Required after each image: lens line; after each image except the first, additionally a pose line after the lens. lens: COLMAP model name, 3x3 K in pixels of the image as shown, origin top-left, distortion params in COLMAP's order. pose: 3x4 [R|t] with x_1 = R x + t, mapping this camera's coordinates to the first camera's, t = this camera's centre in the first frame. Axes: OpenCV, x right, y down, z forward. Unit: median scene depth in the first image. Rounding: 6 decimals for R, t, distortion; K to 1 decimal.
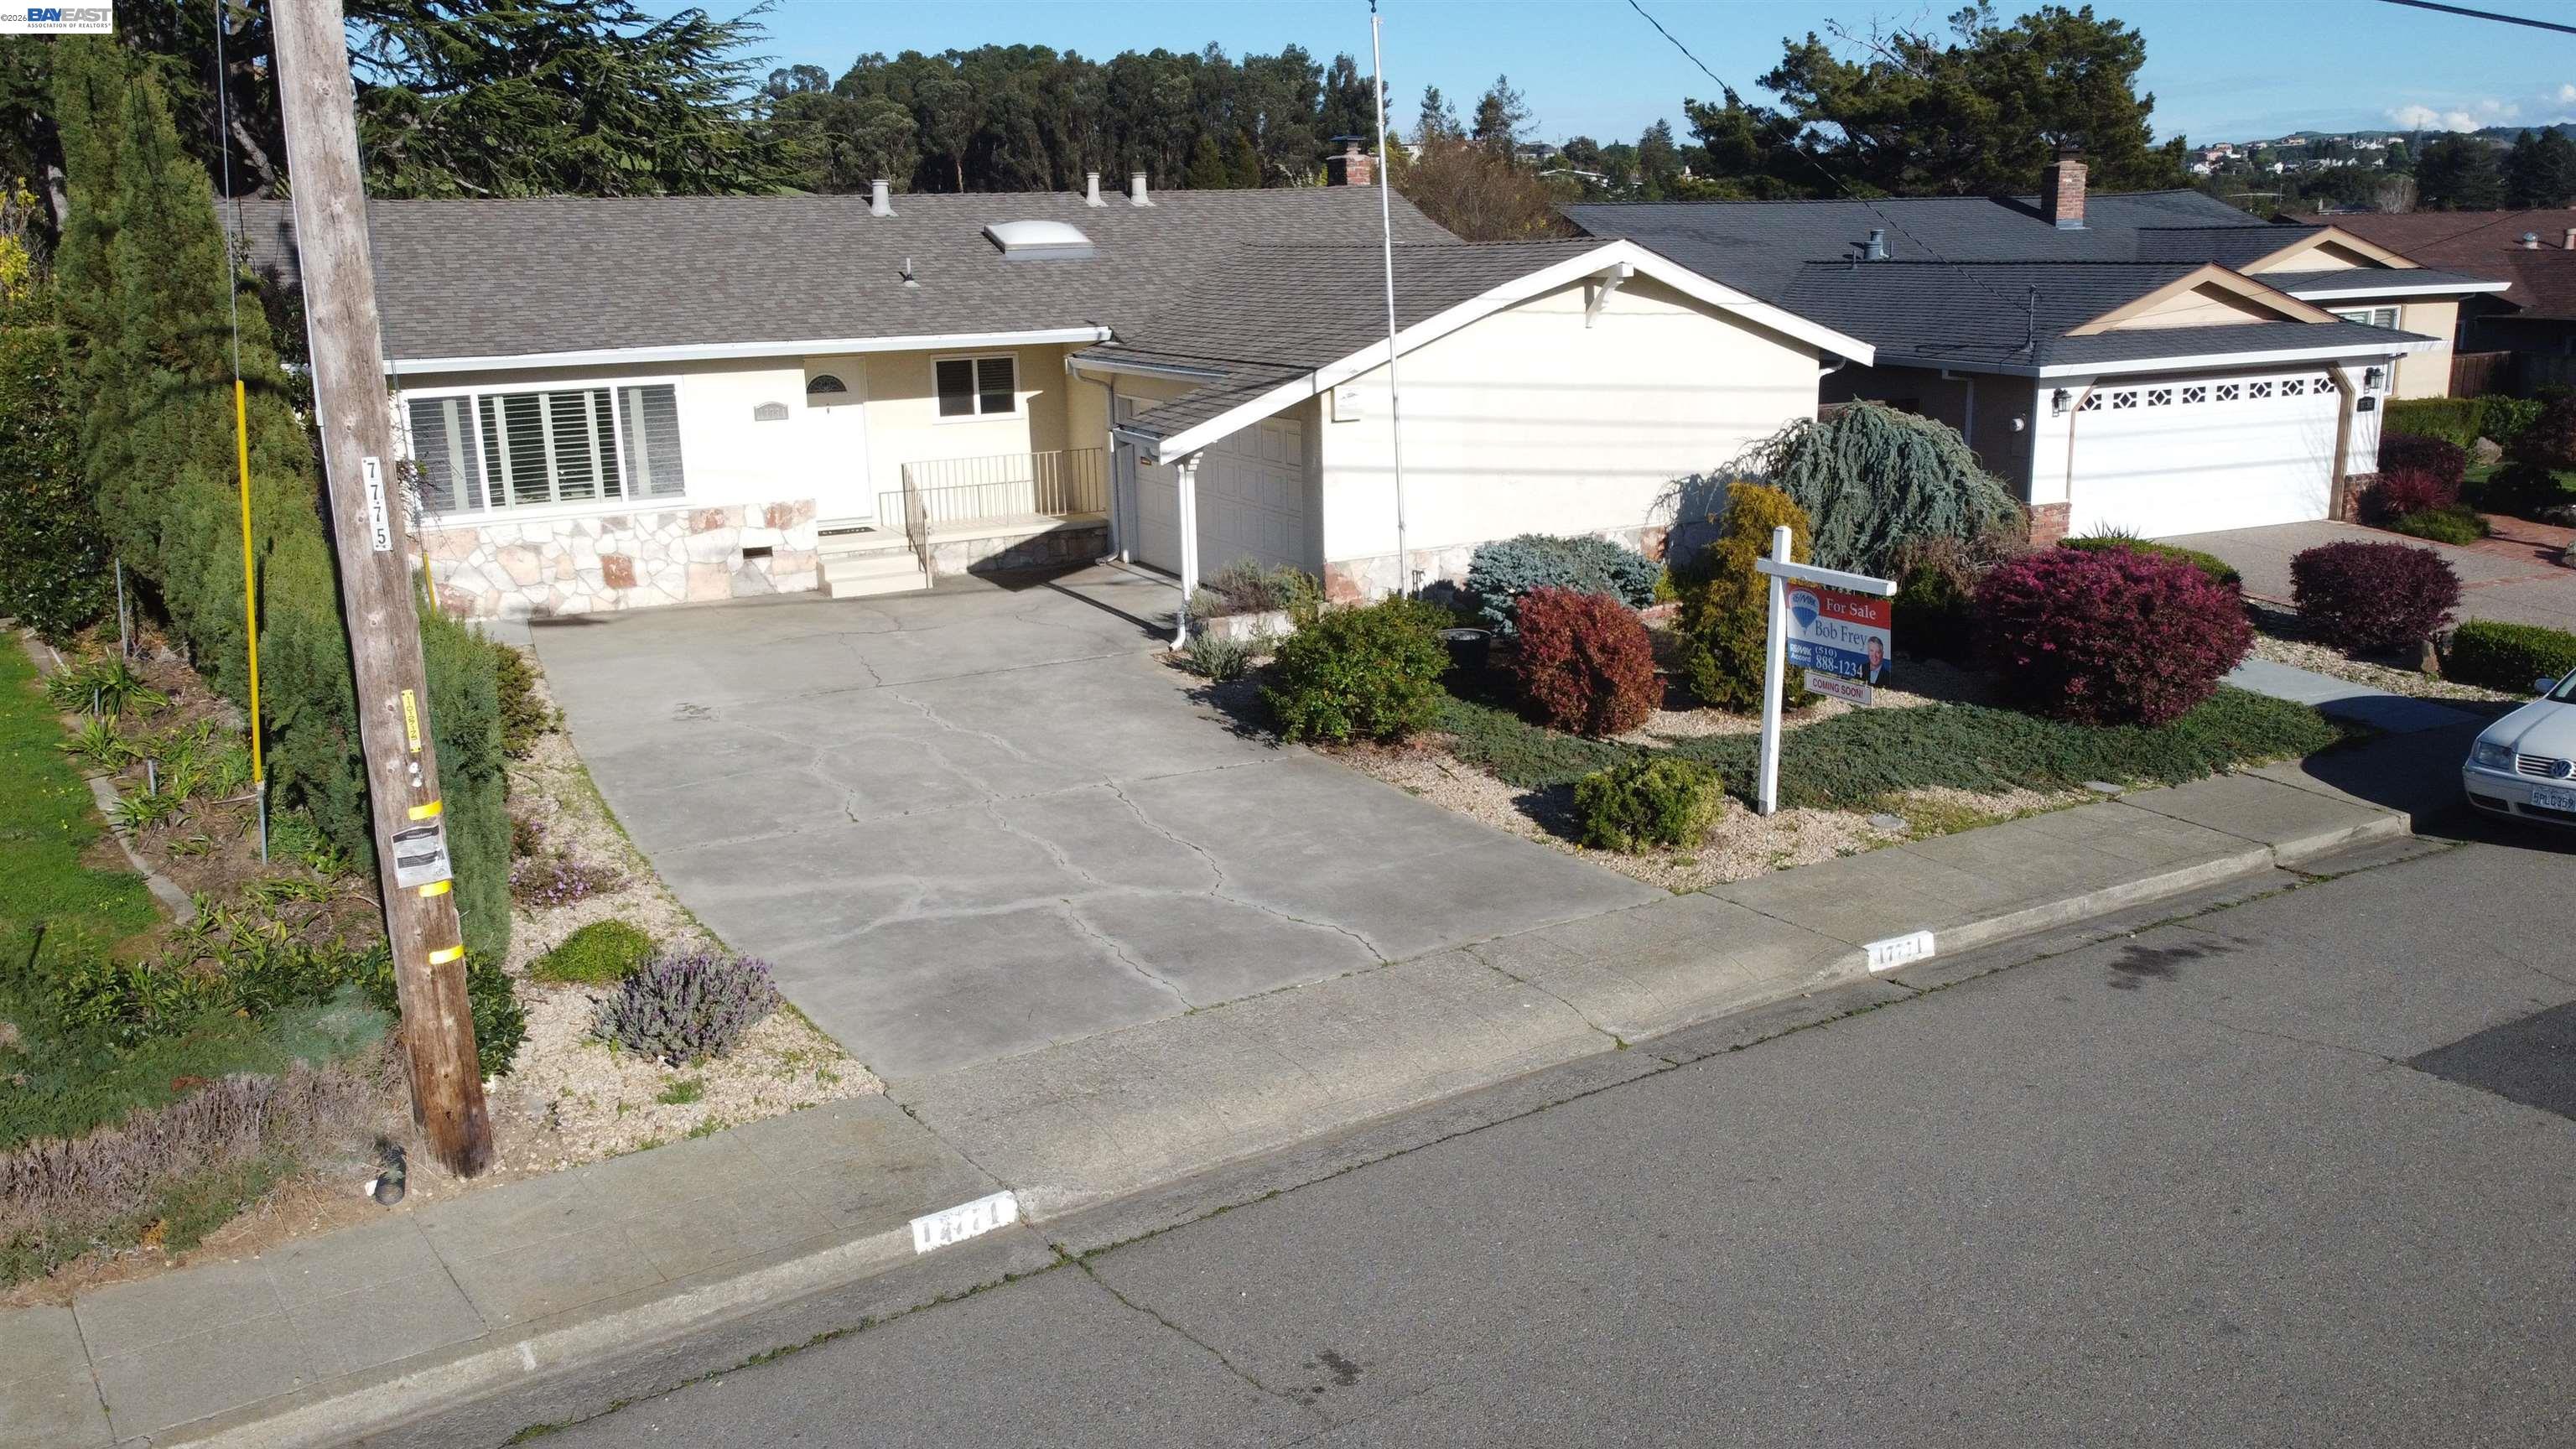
lens RADIAL K [[1952.0, 0, 1294.8], [0, 1952.0, 705.2], [0, 0, 1]] dist [0.004779, -0.008781]
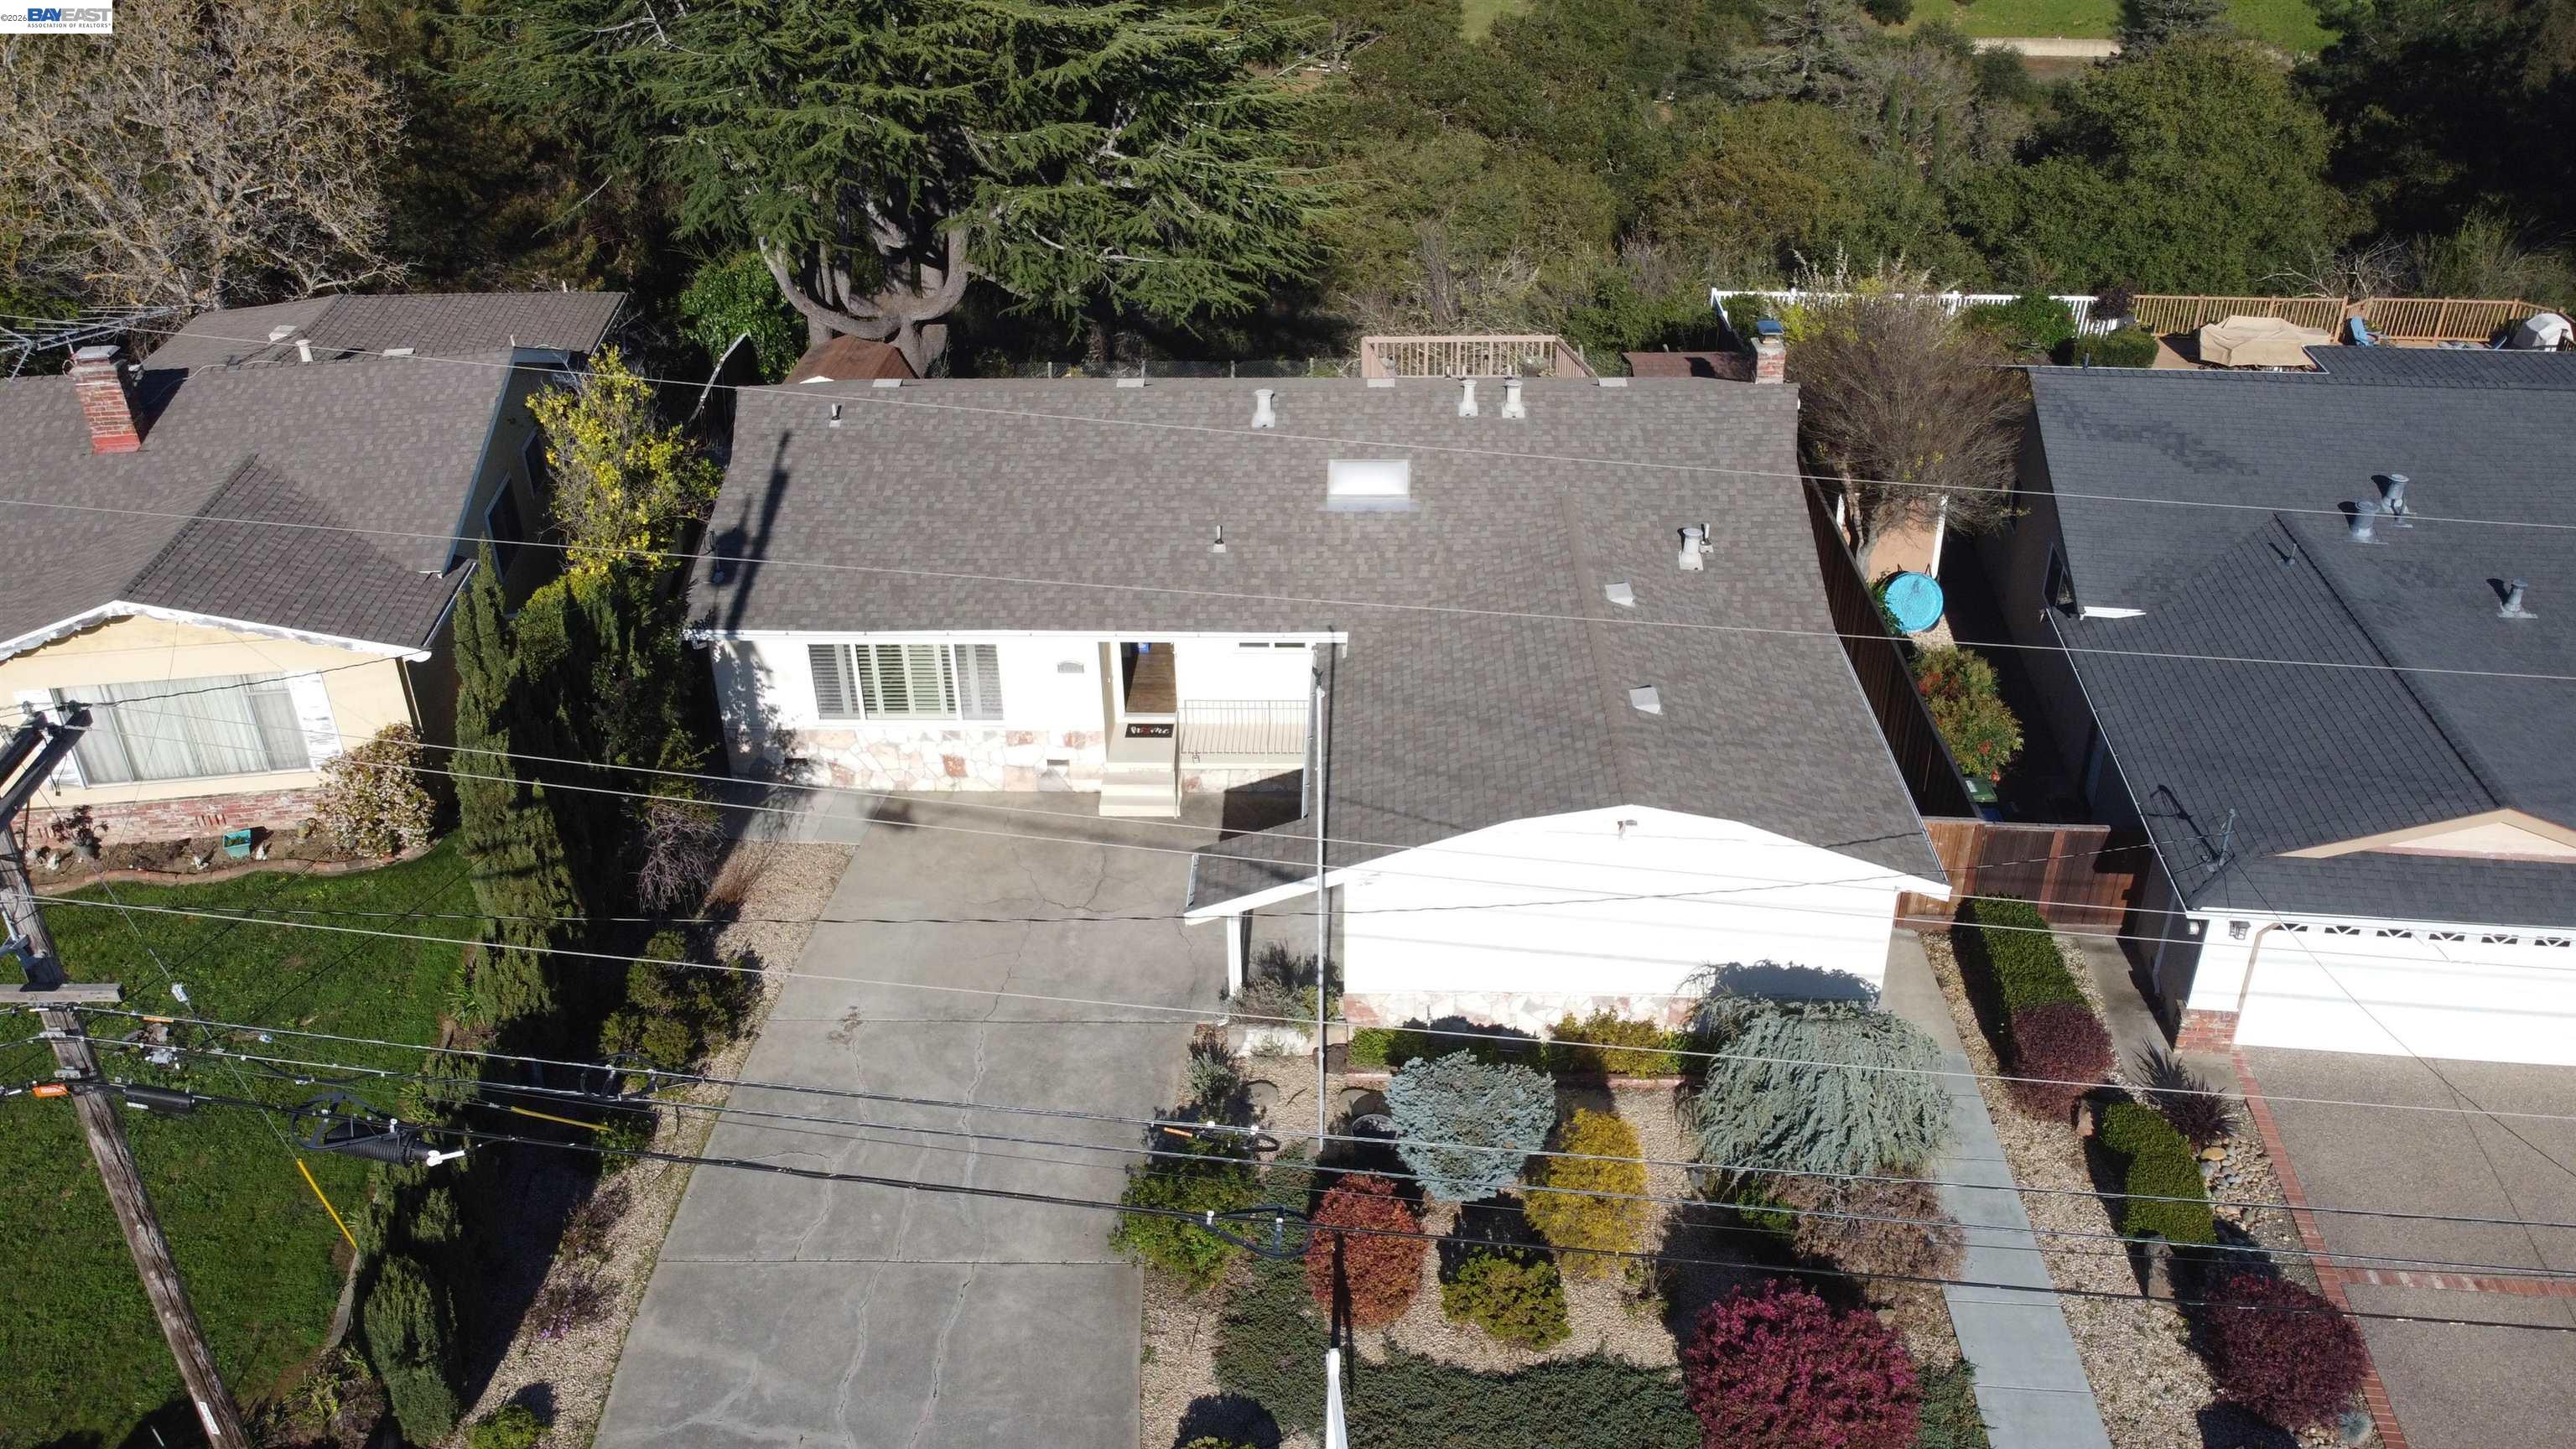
lens RADIAL K [[1948.5, 0, 1292.9], [0, 1948.5, 713.4], [0, 0, 1]] dist [0.001924, 0.003215]
pose [[0.866137, 0.252521, -0.431324, 0.425301], [-0.119976, 0.942794, 0.311040, -0.555836], [0.485193, -0.217655, 0.846885, -0.001225]]
